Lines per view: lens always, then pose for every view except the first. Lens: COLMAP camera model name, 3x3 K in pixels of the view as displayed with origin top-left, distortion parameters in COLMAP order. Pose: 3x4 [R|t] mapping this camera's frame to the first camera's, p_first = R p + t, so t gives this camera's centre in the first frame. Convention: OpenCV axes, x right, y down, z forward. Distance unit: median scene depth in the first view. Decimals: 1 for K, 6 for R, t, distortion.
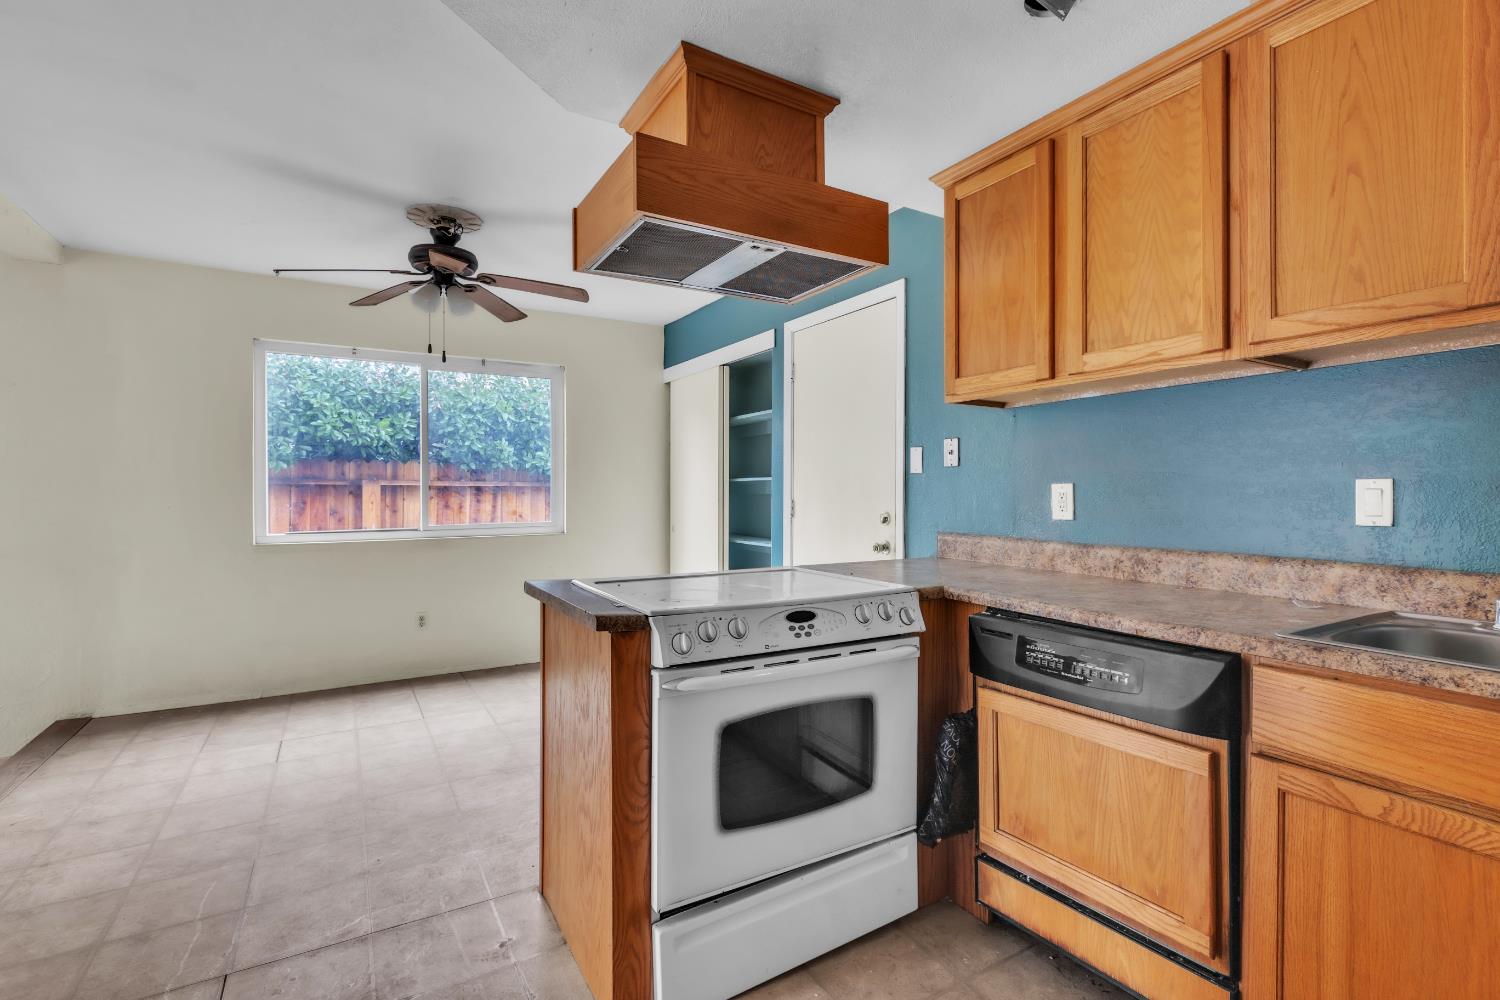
lens RADIAL K [[684.5, 0, 742.4], [0, 684.5, 498.5], [0, 0, 1]] dist [0.002135, 0.000406]
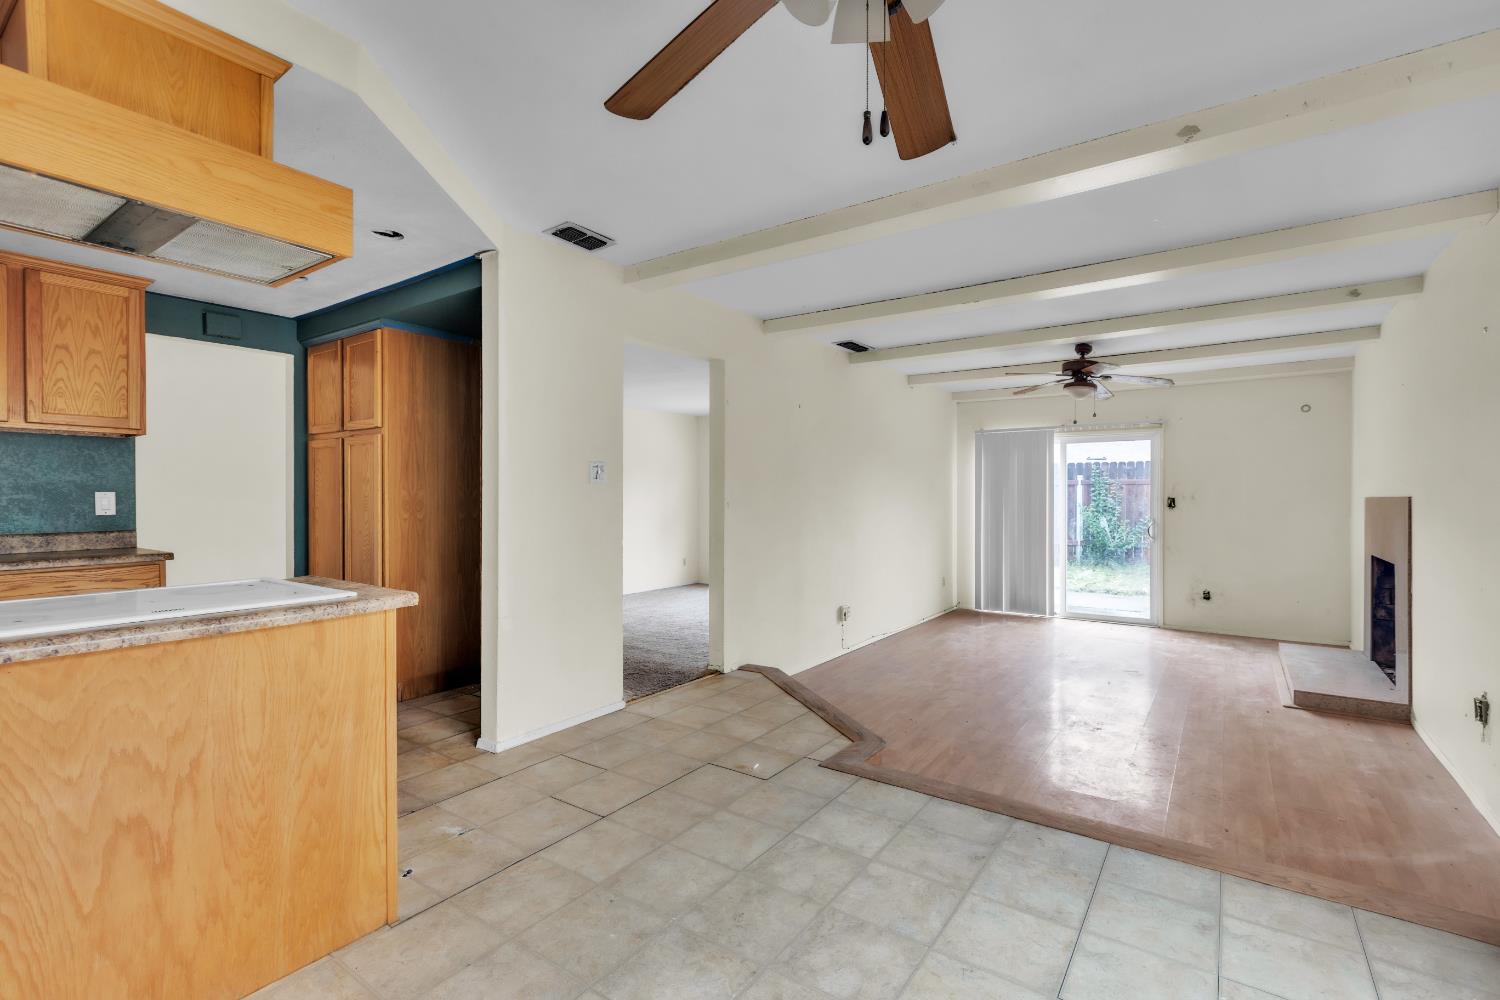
lens RADIAL K [[684.5, 0, 742.4], [0, 684.5, 498.5], [0, 0, 1]] dist [0.002135, 0.000406]
pose [[-0.914026, 0.002722, -0.405646, -0.359456], [-0.002304, 0.999927, 0.011899, -0.018916], [0.405649, 0.011811, -0.913953, 2.112802]]
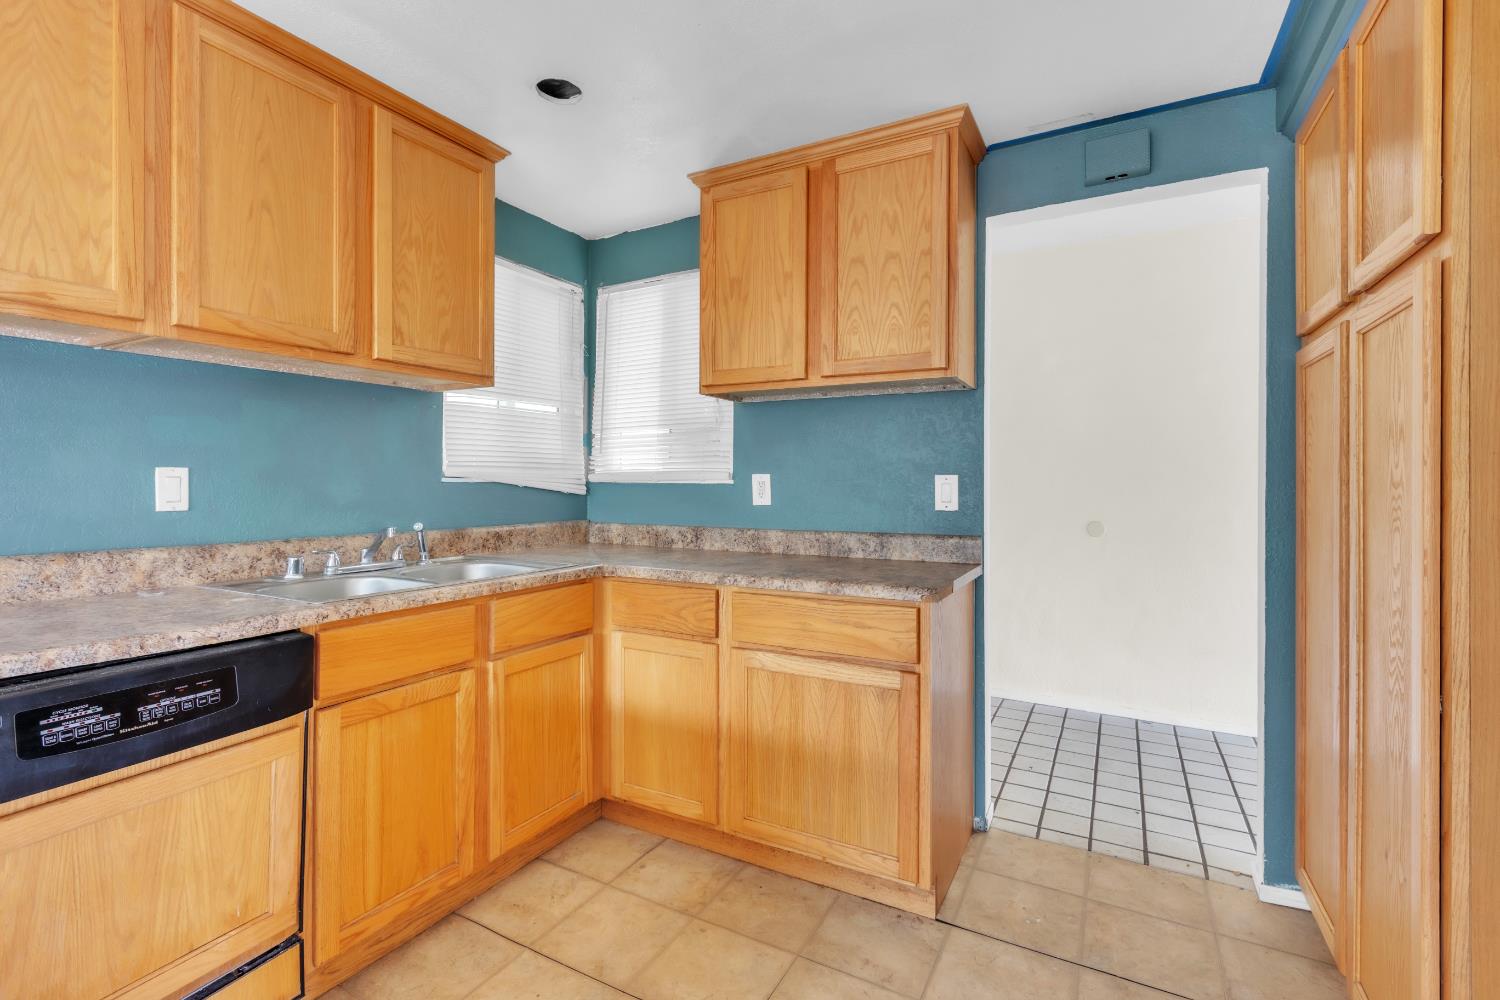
lens RADIAL K [[675.2, 0, 748.2], [0, 675.2, 481.0], [0, 0, 1]] dist [0.002226, 0.000223]
pose [[-0.511878, -0.001000, 0.859058, -0.386618], [0.003959, 0.999986, 0.003524, -0.006131], [-0.859049, 0.005205, -0.511867, 0.640627]]
